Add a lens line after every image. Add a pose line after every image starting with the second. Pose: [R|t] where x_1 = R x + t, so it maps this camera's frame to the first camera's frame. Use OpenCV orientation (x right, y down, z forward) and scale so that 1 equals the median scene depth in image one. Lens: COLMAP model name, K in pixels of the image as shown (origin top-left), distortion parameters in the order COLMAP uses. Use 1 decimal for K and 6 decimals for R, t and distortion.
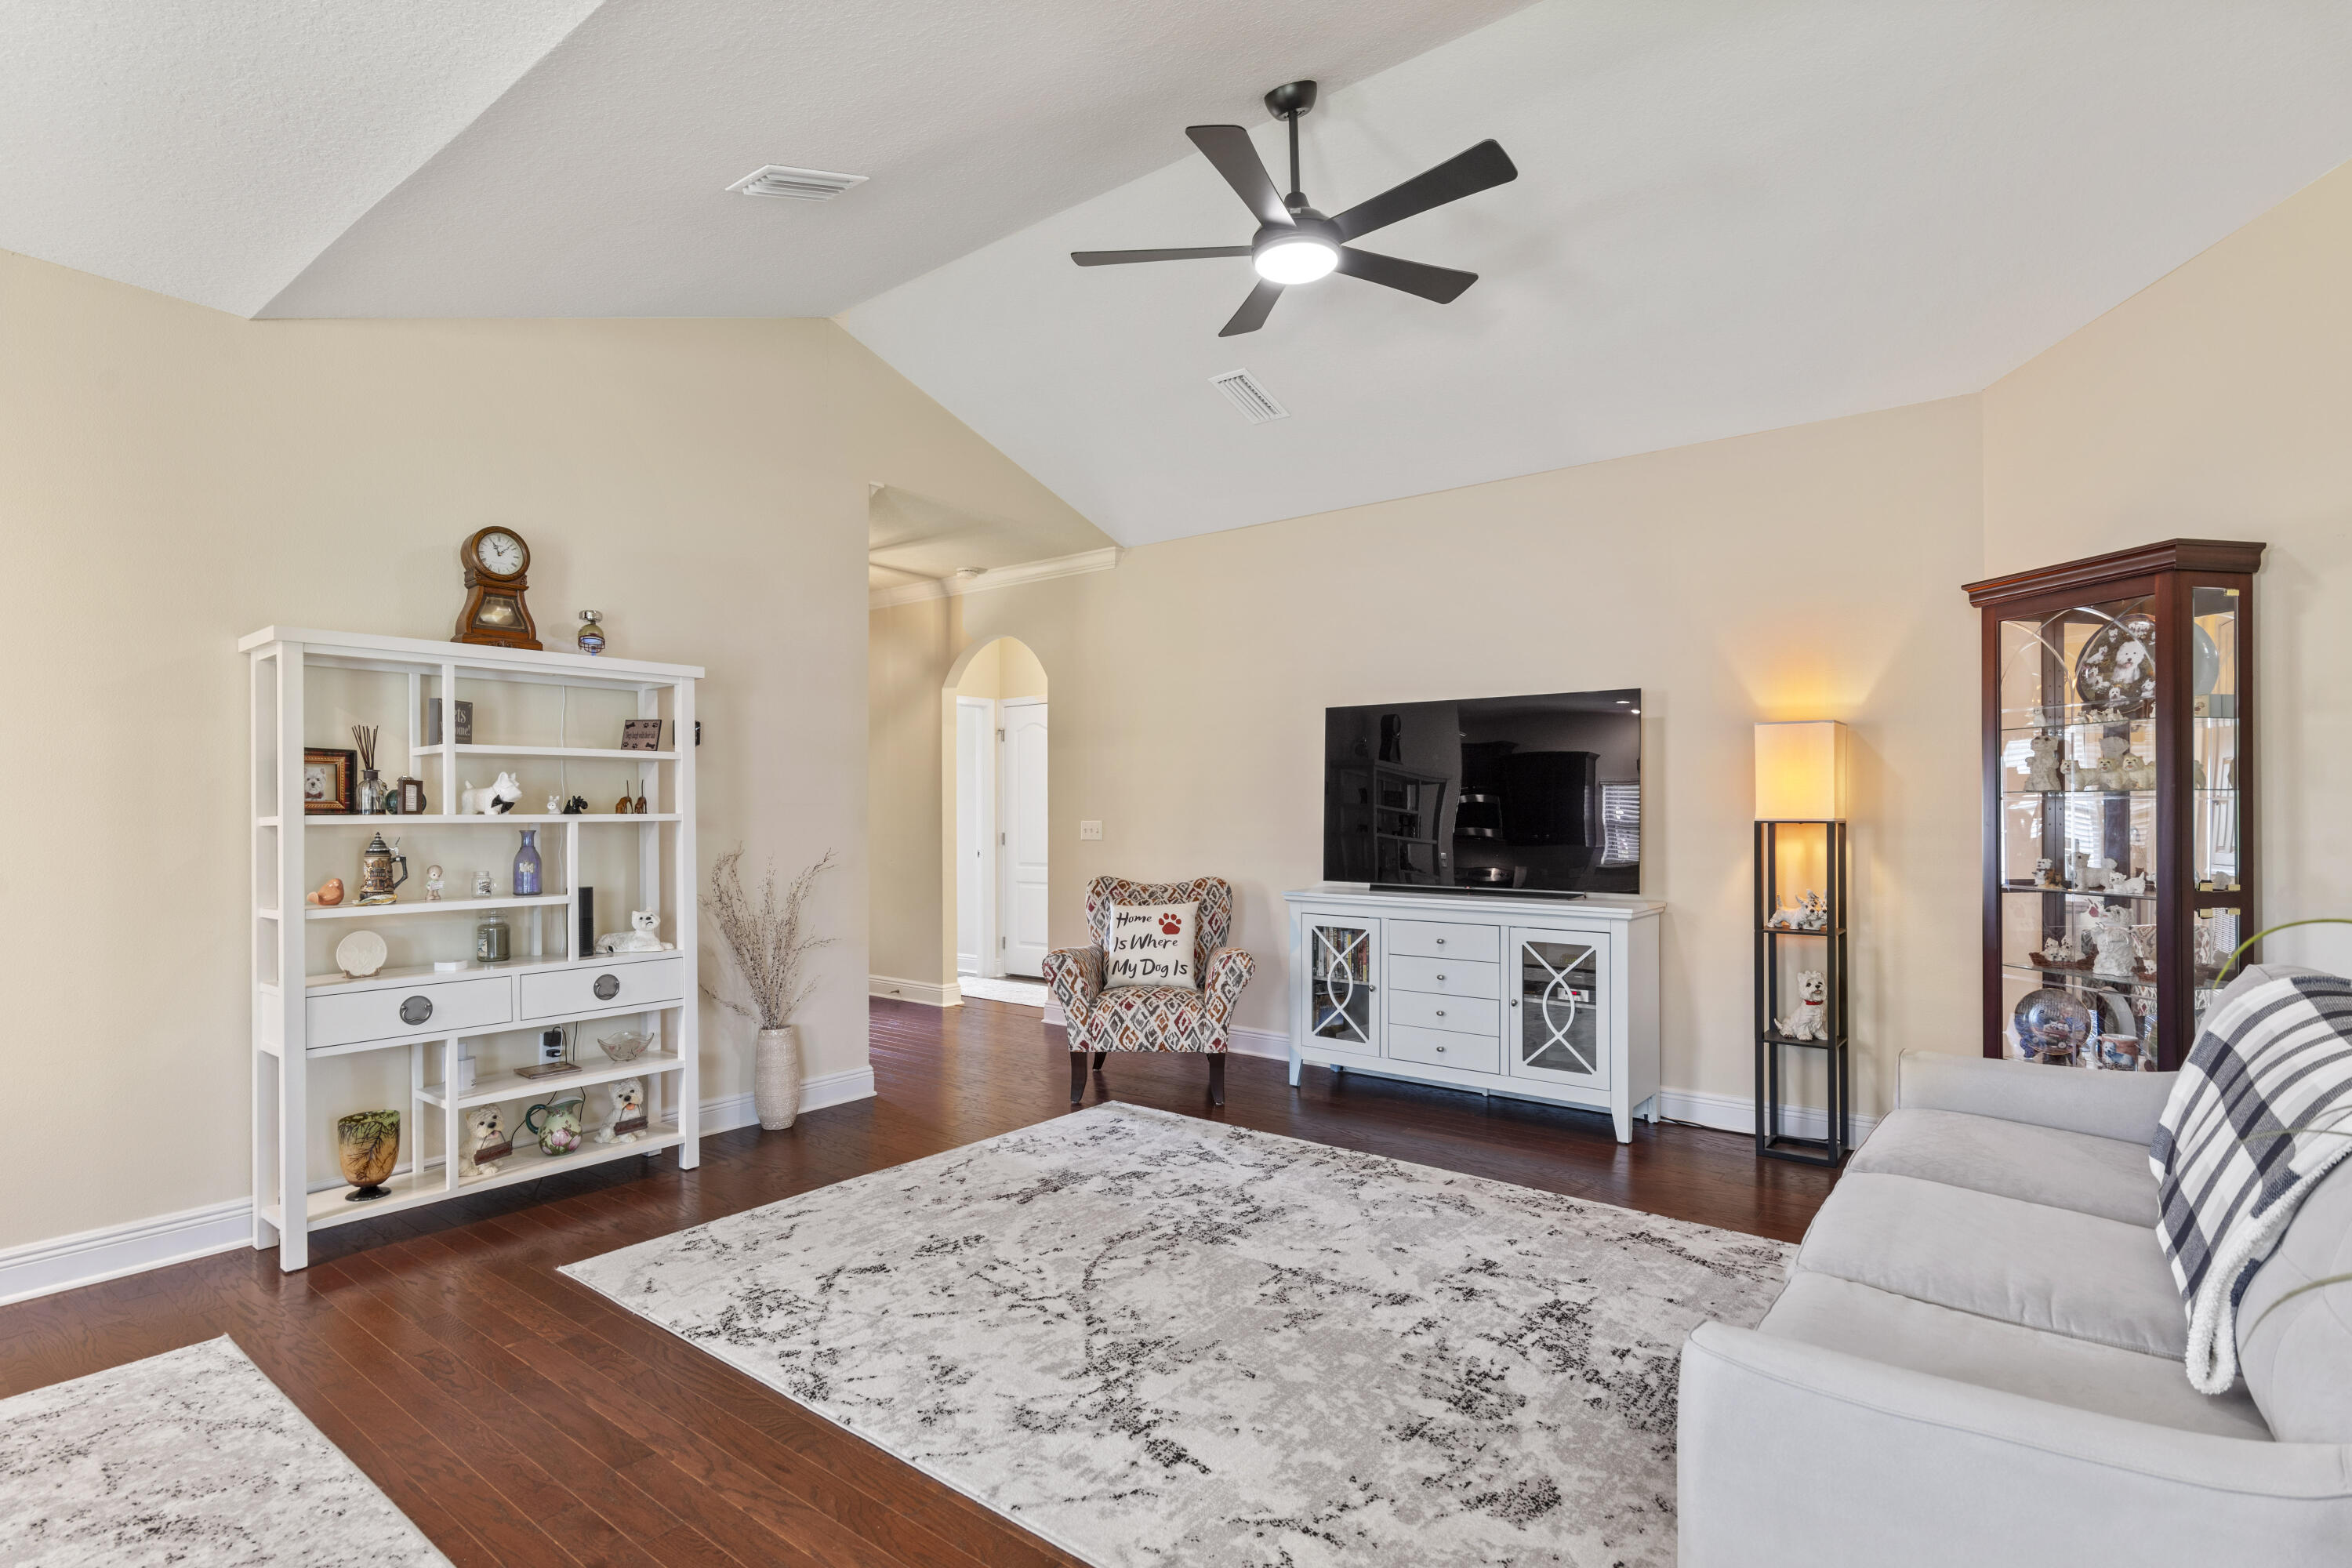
lens RADIAL K [[1160.0, 0, 1165.9], [0, 1160.0, 803.9], [0, 0, 1]] dist [0.000638, -0.000234]
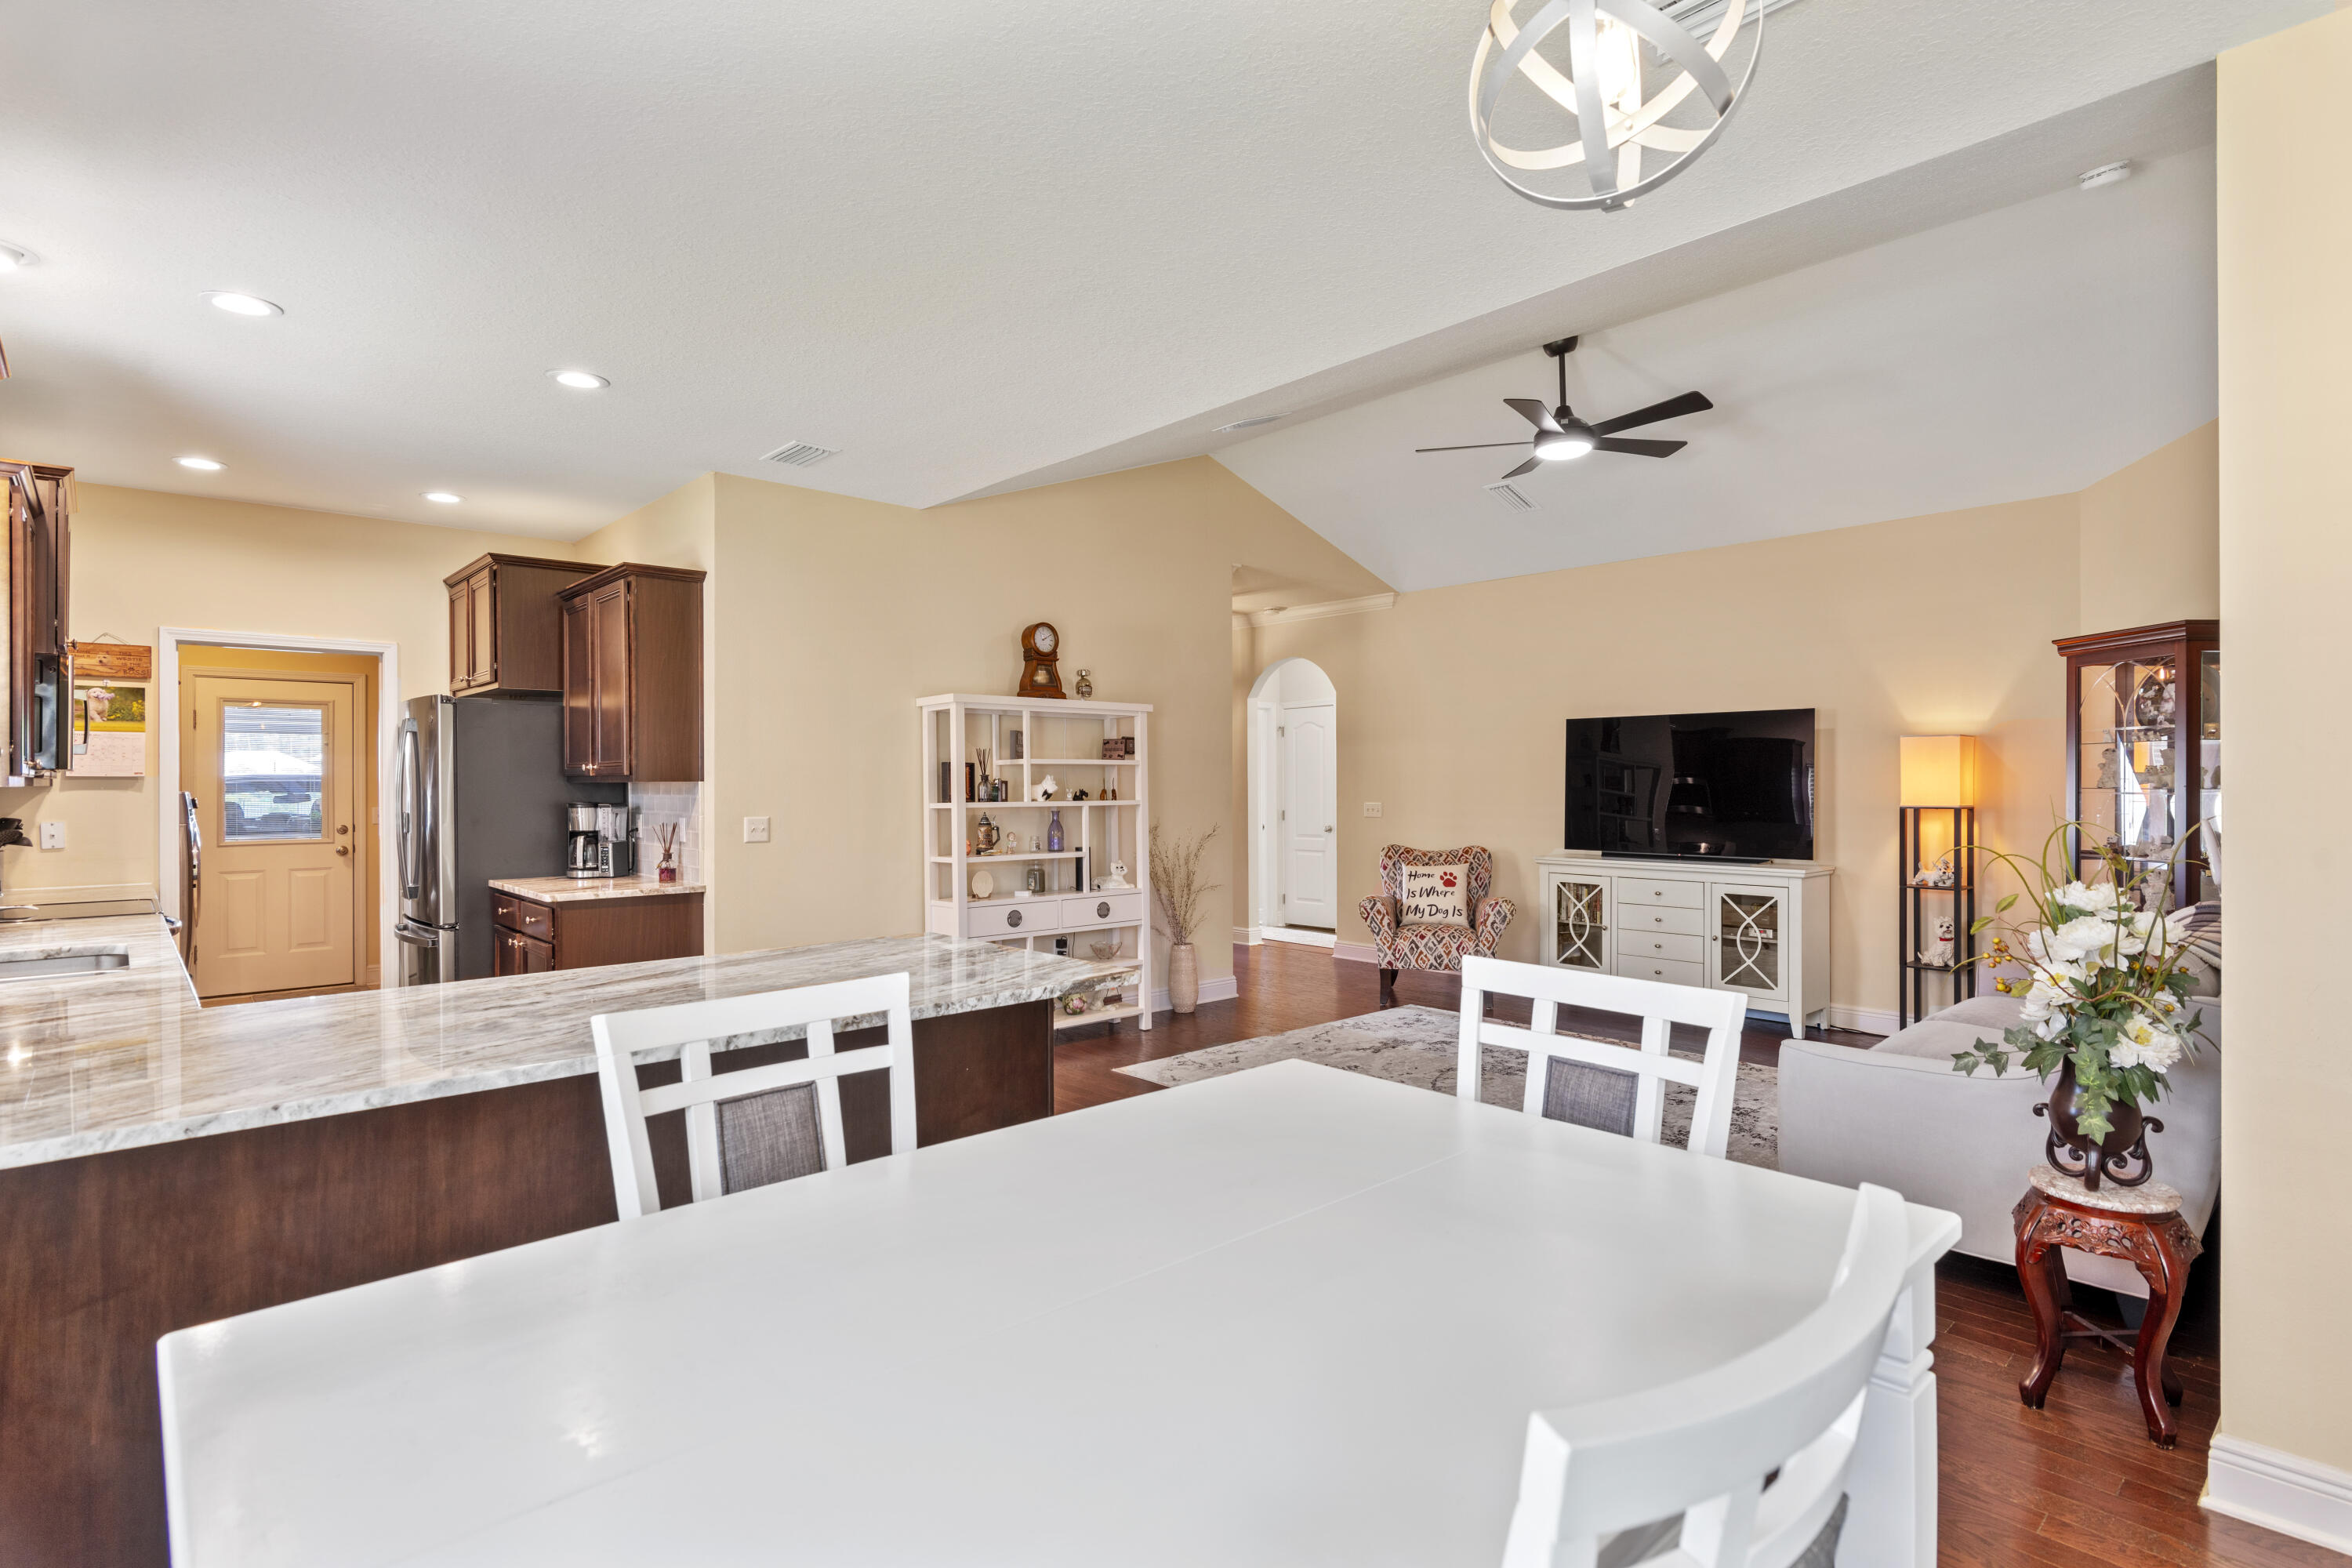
lens RADIAL K [[1150.2, 0, 1171.1], [0, 1150.2, 786.4], [0, 0, 1]] dist [0.002150, -0.000413]
pose [[0.986983, 0.000379, -0.160826, -0.137691], [0.000758, 0.999975, 0.007005, -0.021637], [0.160825, -0.007036, 0.986958, -0.529512]]
